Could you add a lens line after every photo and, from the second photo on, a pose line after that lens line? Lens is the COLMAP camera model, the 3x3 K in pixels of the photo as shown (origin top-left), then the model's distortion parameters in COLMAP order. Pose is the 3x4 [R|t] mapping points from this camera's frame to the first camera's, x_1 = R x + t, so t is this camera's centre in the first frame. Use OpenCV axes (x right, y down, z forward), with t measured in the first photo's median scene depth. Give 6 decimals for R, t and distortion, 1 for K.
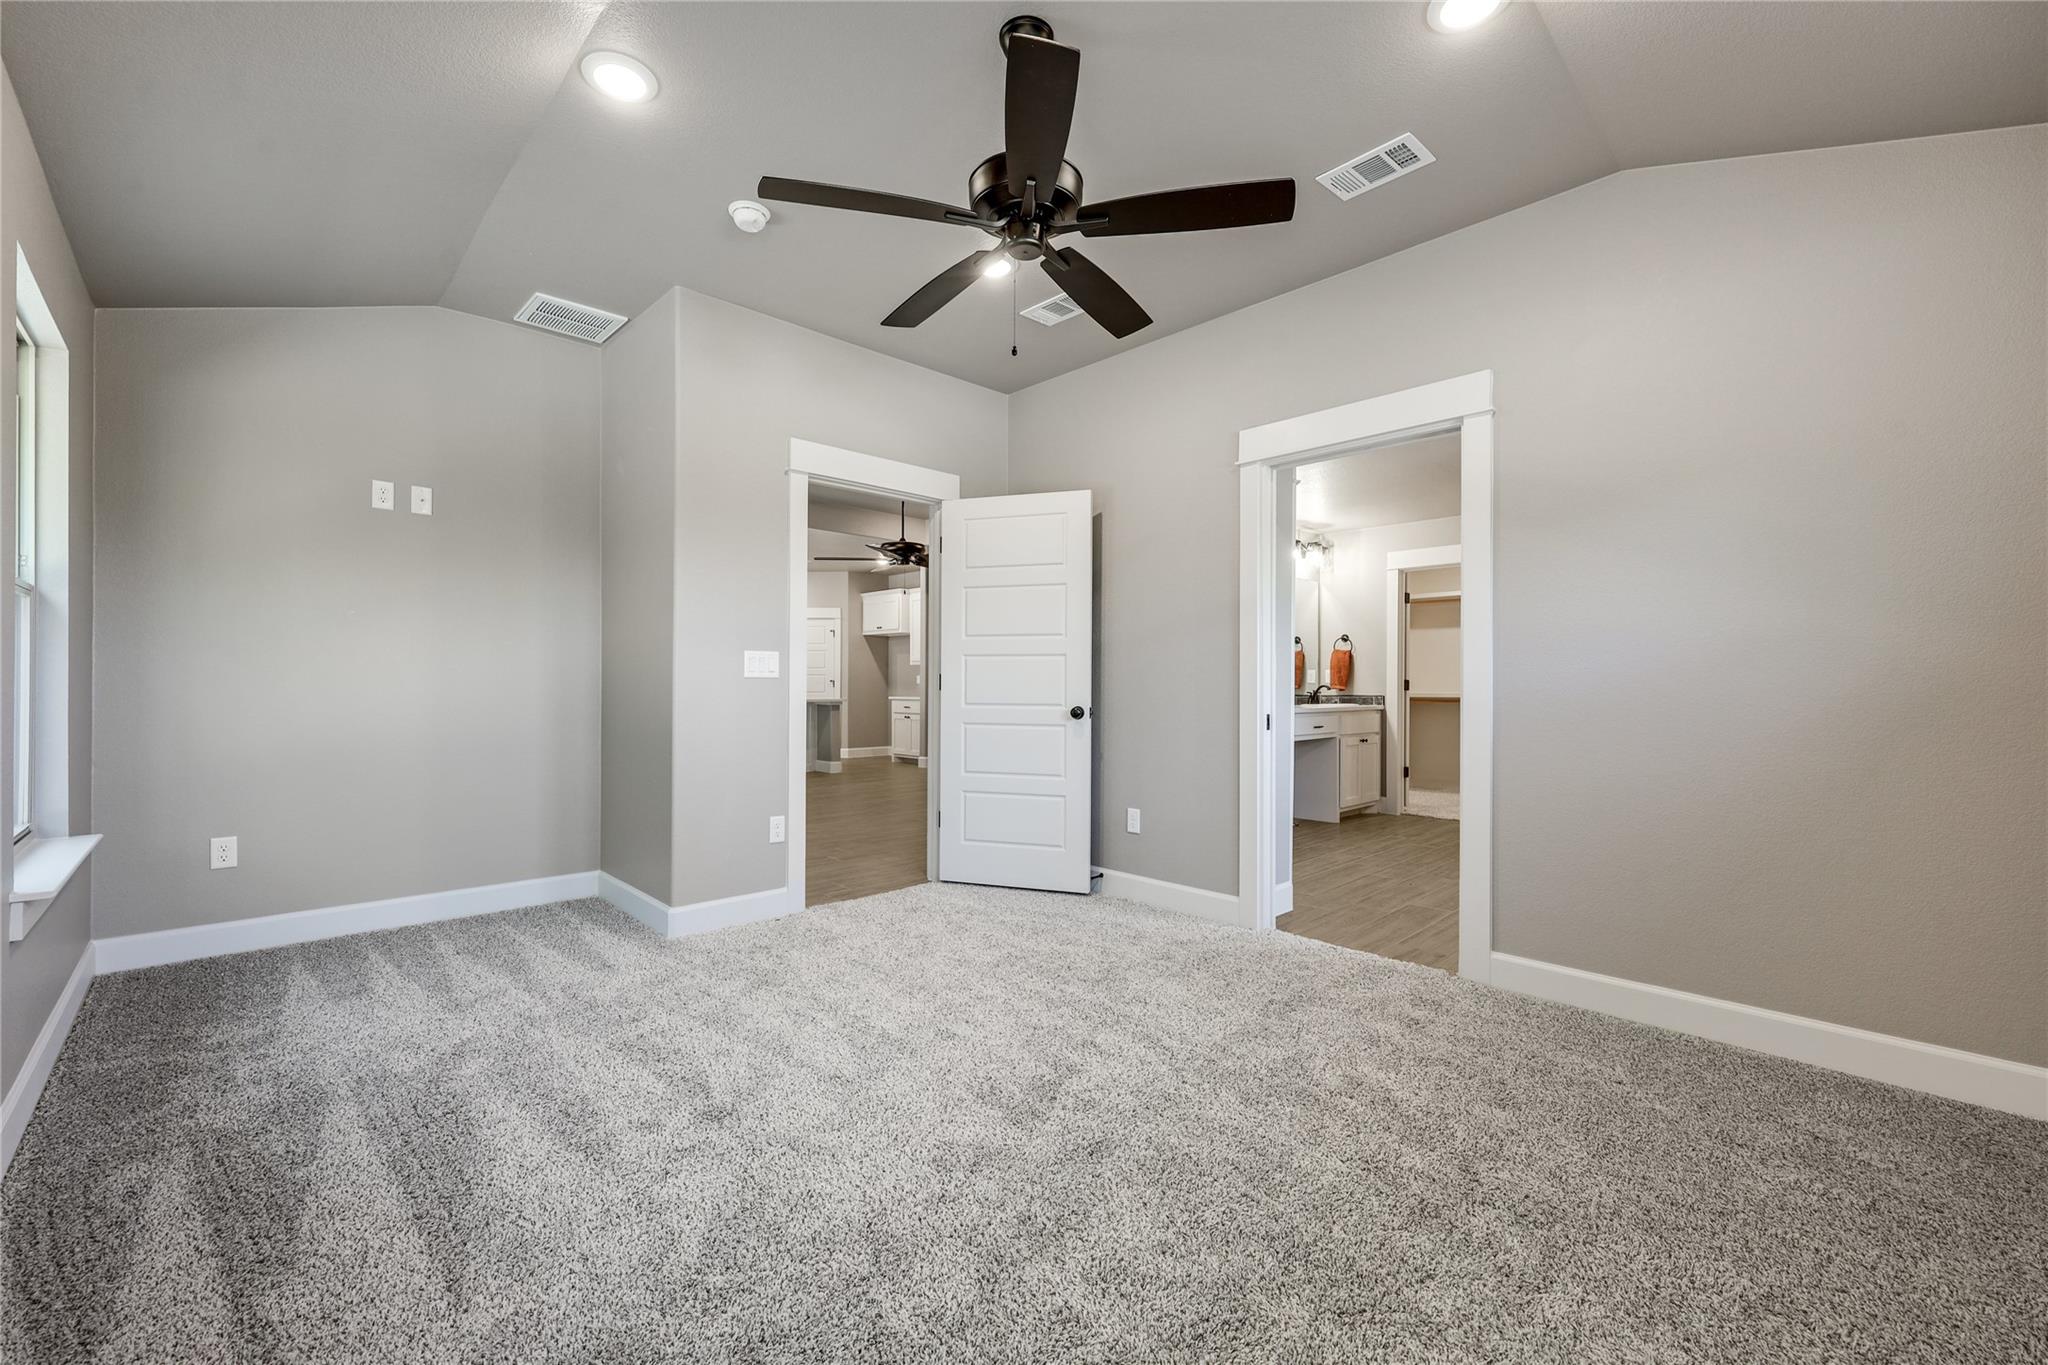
lens RADIAL K [[827.6, 0, 1017.4], [0, 827.6, 685.9], [0, 0, 1]] dist [-0.000946, -0.000101]
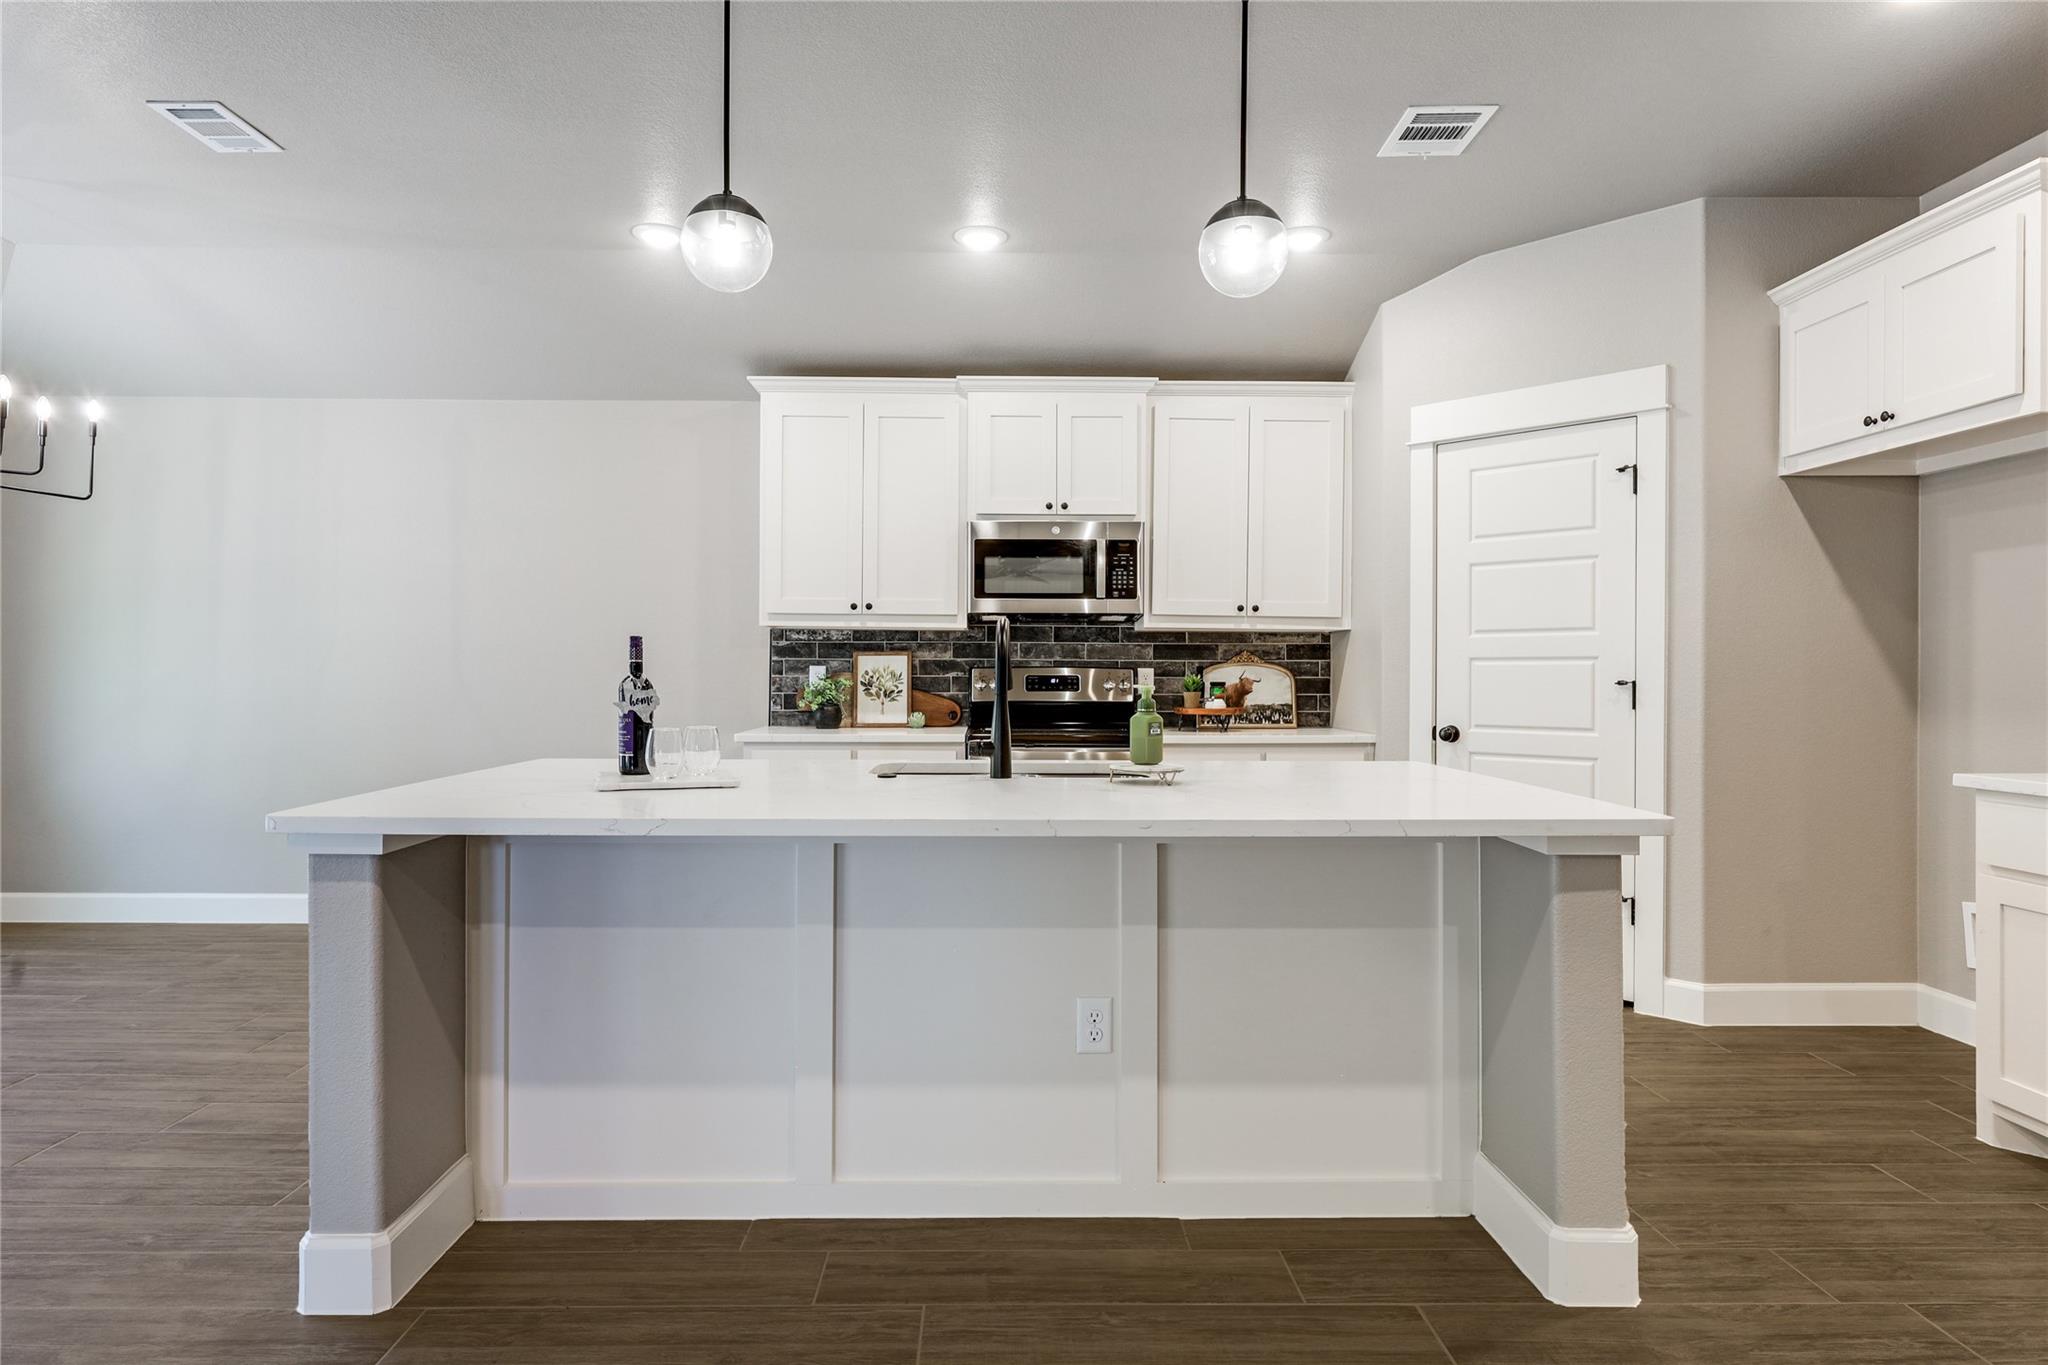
lens RADIAL K [[1165.3, 0, 1016.2], [0, 1165.3, 680.0], [0, 0, 1]] dist [-0.001261, -0.000649]
pose [[0.734254, 0.001266, -0.678874, -0.126338], [0.000168, 0.999998, 0.002047, -0.007219], [0.678875, -0.001618, 0.734252, 0.639172]]
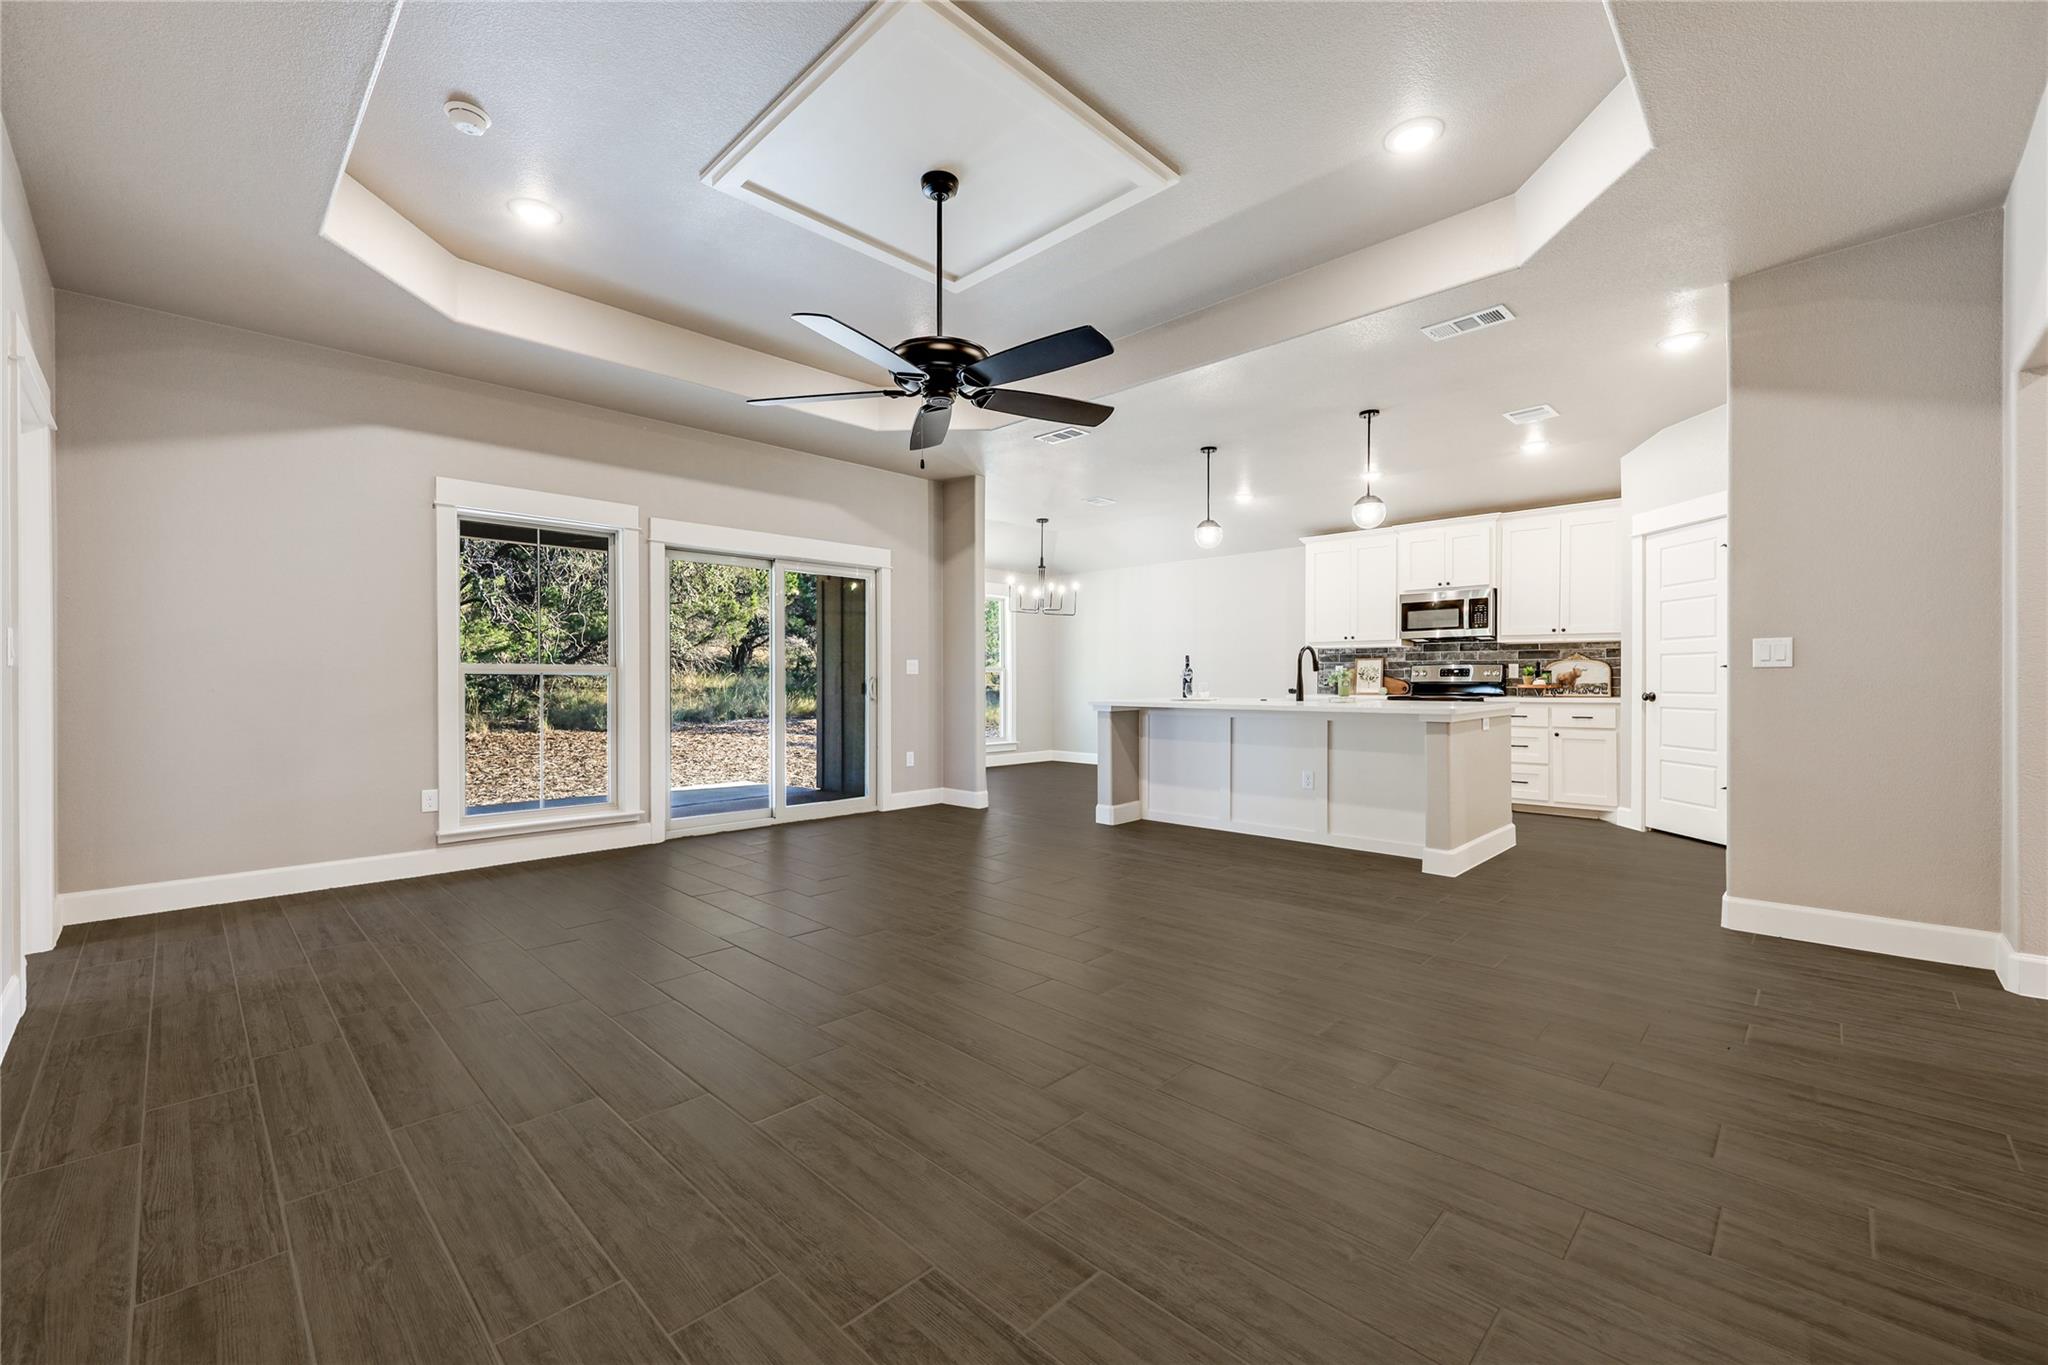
lens RADIAL K [[827.6, 0, 1017.4], [0, 827.6, 685.9], [0, 0, 1]] dist [-0.000946, -0.000101]
pose [[0.029849, 0.002560, -0.999551, 0.180208], [0.002815, 0.999993, 0.002645, 0.002097], [0.999550, -0.002893, 0.029842, 0.631183]]
